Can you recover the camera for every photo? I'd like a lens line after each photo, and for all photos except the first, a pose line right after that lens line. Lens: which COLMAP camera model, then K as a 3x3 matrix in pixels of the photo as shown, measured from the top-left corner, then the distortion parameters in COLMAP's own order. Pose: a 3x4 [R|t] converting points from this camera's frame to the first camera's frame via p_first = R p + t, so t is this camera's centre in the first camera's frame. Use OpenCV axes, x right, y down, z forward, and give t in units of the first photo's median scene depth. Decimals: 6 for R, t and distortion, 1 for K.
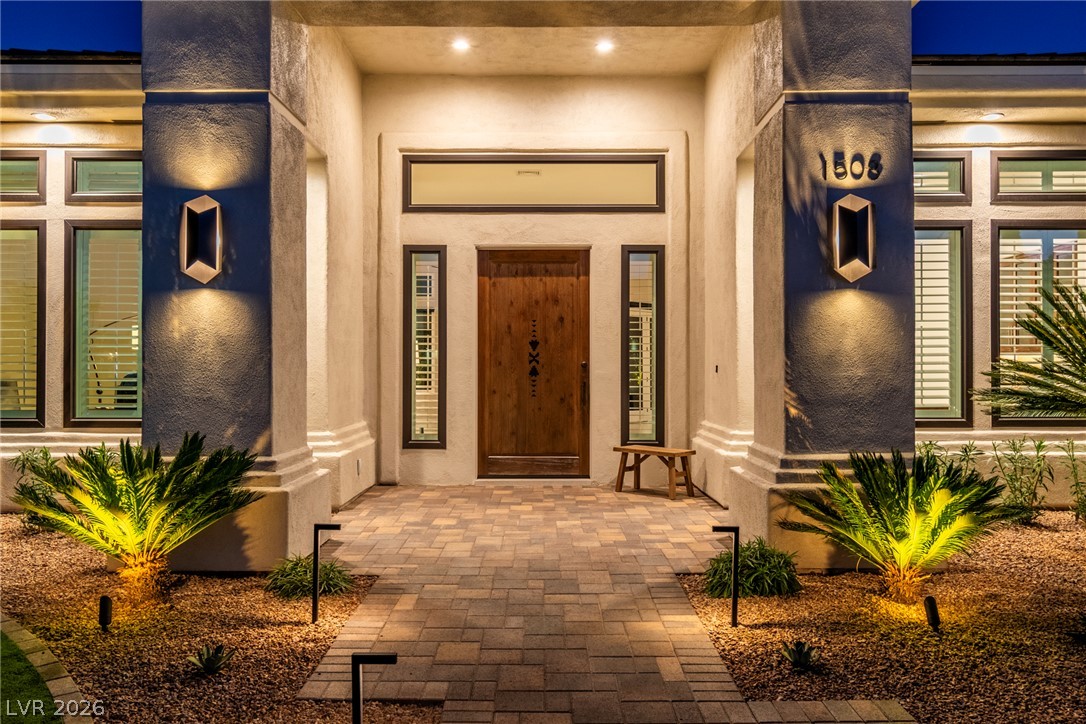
lens RADIAL K [[900.1, 0, 543.0], [0, 900.1, 362.0], [0, 0, 1]] dist [0.005812, 0.004859]
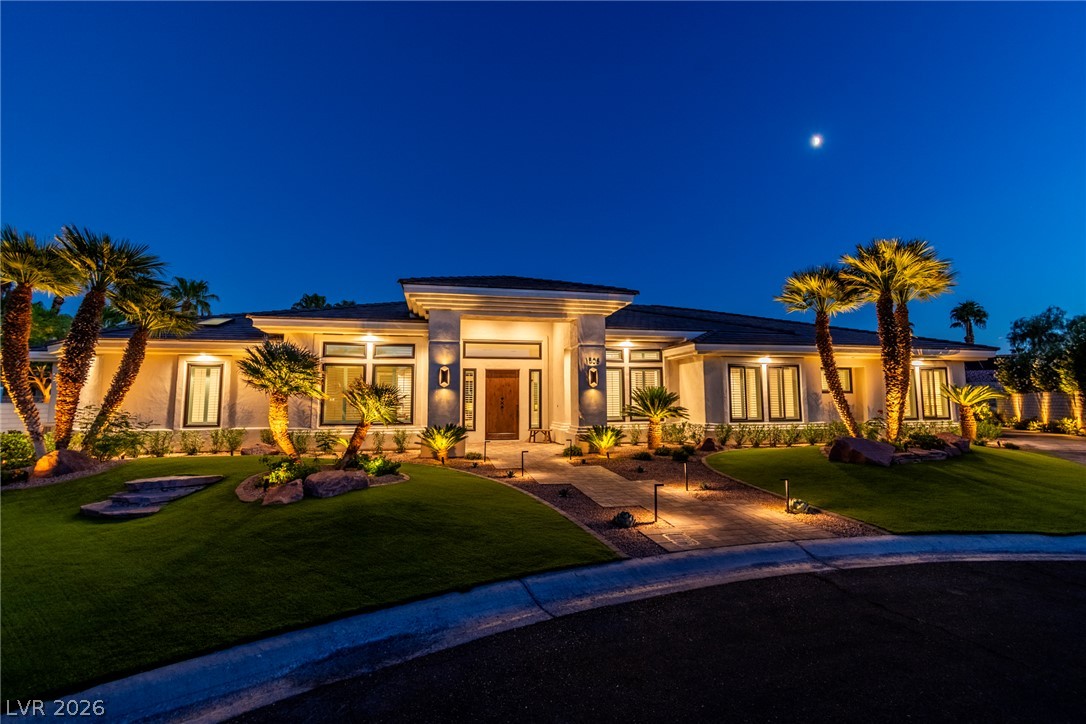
lens RADIAL K [[465.7, 0, 543.0], [0, 465.7, 362.0], [0, 0, 1]] dist [-0.008494, 0.000548]
pose [[0.978259, 0.013116, 0.206972, -0.316834], [0.002934, 0.997023, -0.077052, -0.031478], [-0.207366, 0.075984, 0.975308, -1.009283]]
